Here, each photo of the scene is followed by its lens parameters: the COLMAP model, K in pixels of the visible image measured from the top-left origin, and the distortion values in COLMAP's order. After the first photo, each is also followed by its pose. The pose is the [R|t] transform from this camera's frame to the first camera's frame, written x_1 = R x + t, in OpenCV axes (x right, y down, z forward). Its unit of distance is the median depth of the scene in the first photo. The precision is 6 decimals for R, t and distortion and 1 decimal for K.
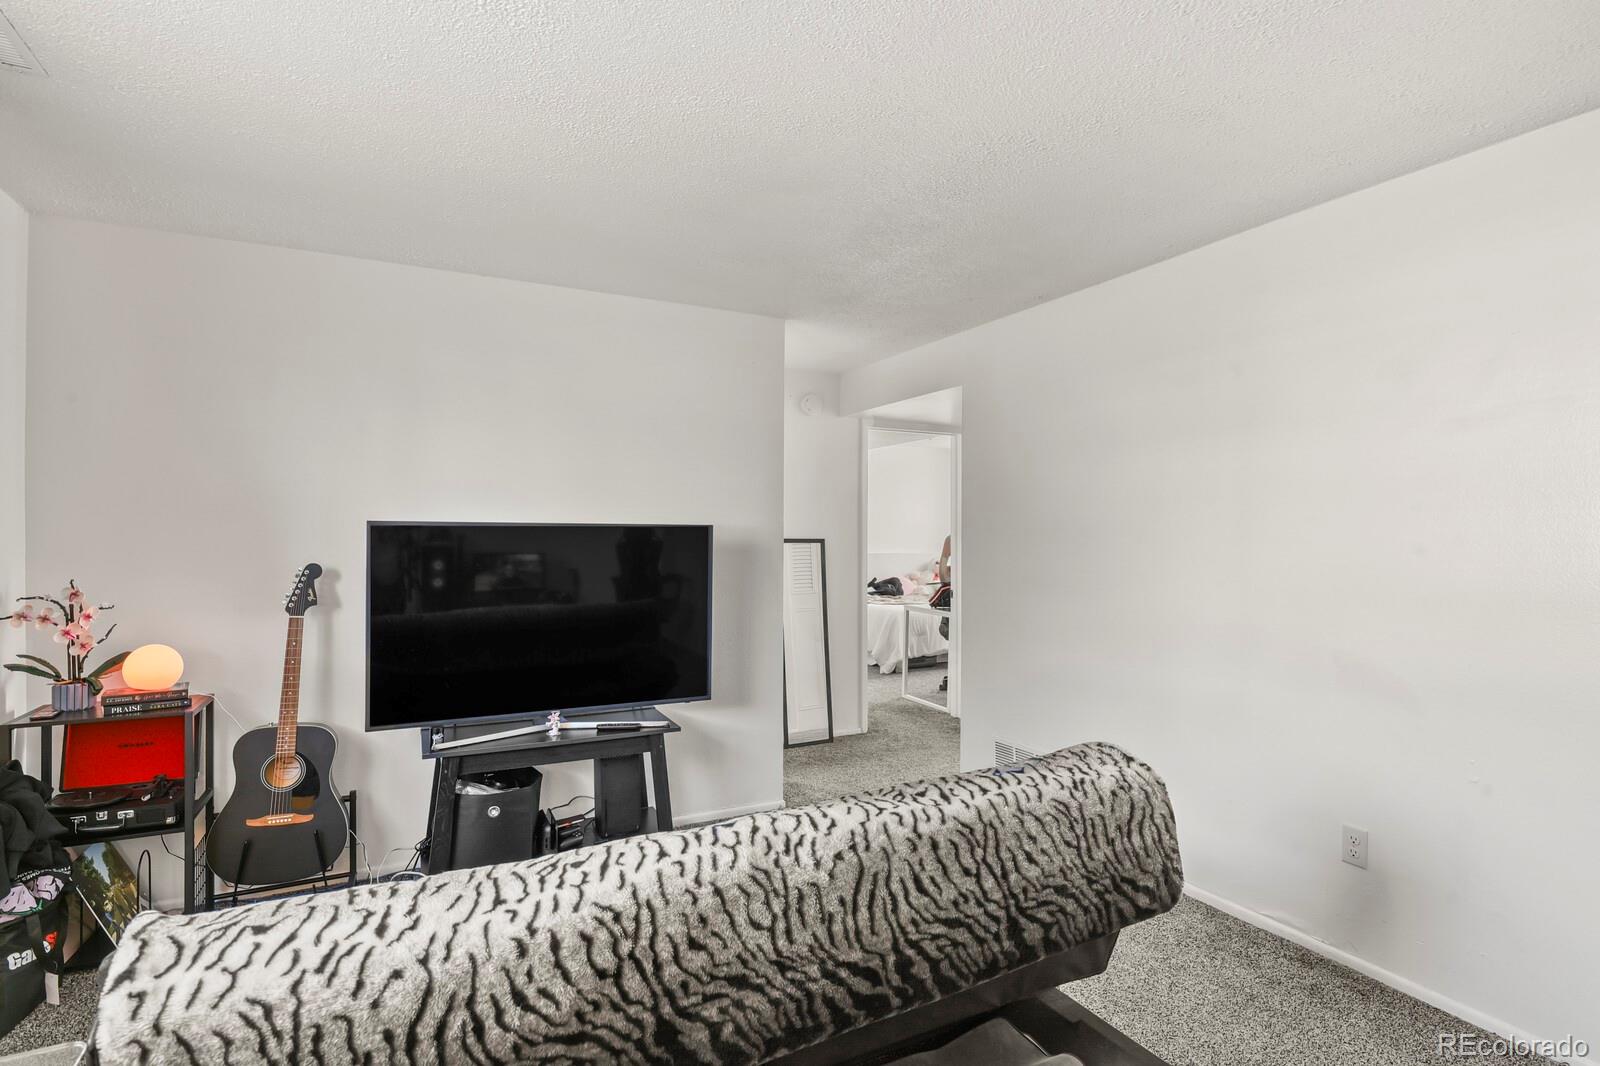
lens RADIAL K [[772.6, 0, 800.4], [0, 772.6, 534.3], [0, 0, 1]] dist [-0.006016, -0.000678]
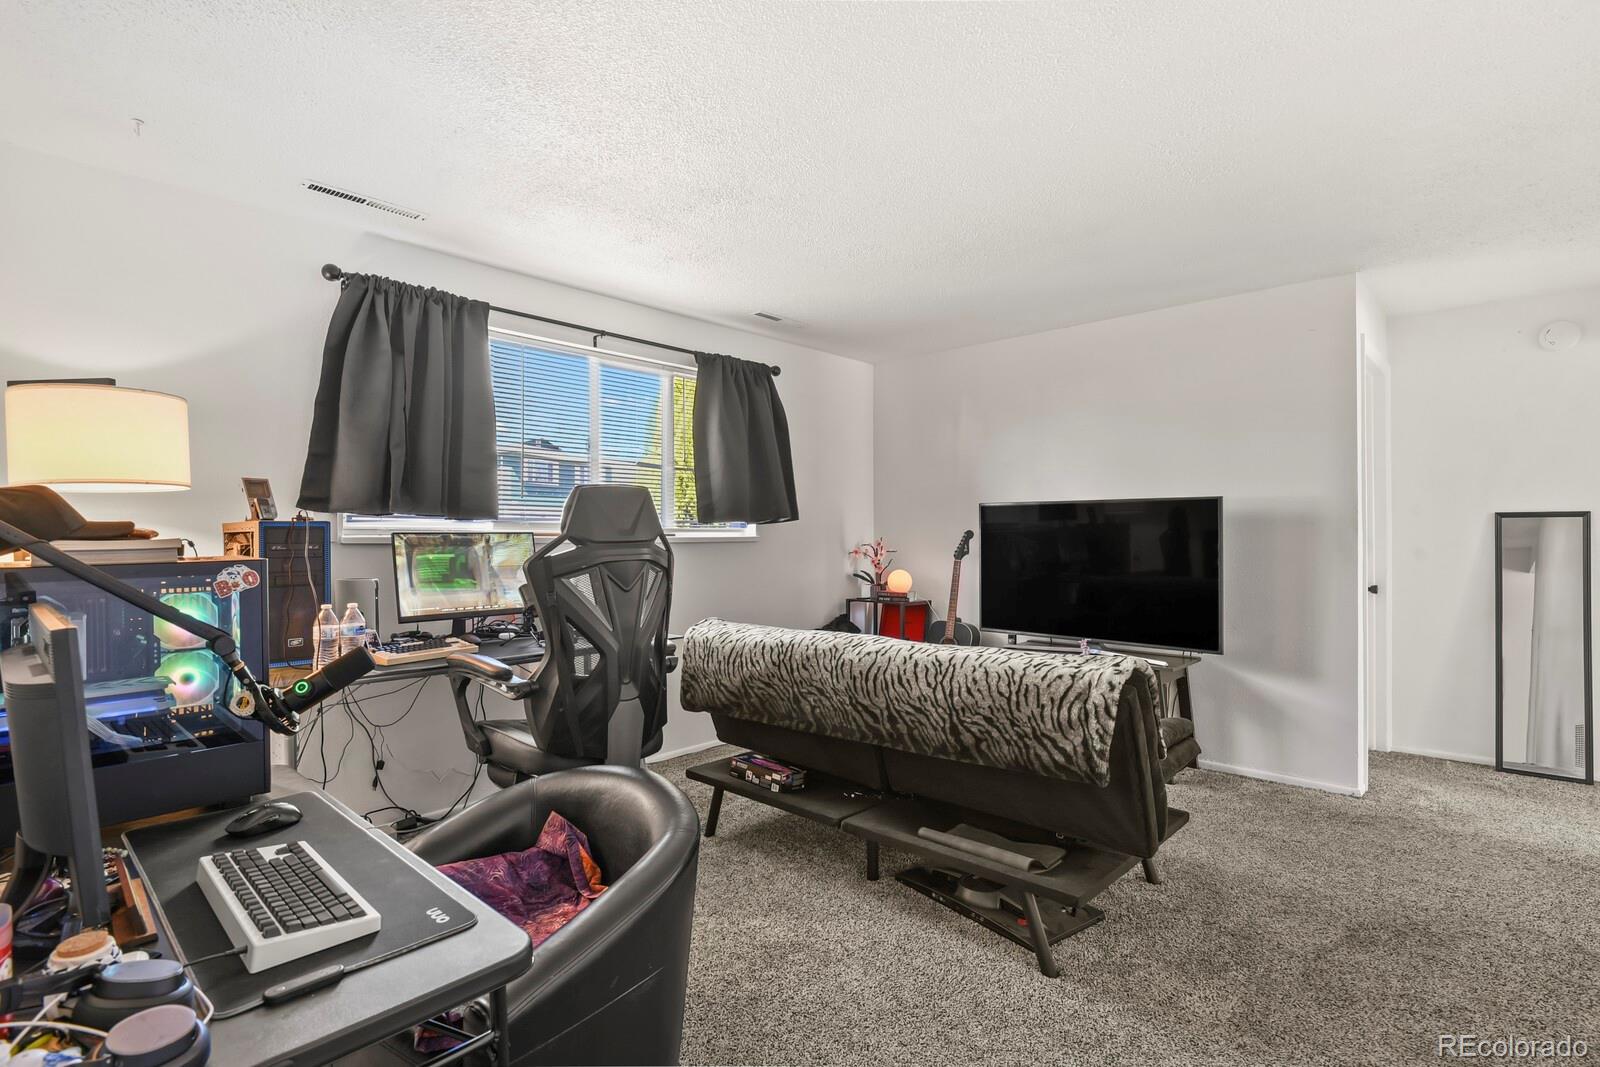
lens RADIAL K [[772.6, 0, 800.4], [0, 772.6, 535.2], [0, 0, 1]] dist [-0.006016, -0.000678]
pose [[0.341676, -0.002549, -0.939814, 1.710098], [0.000539, 0.999997, -0.002517, 0.108615], [0.939817, 0.000353, 0.341677, 0.144461]]
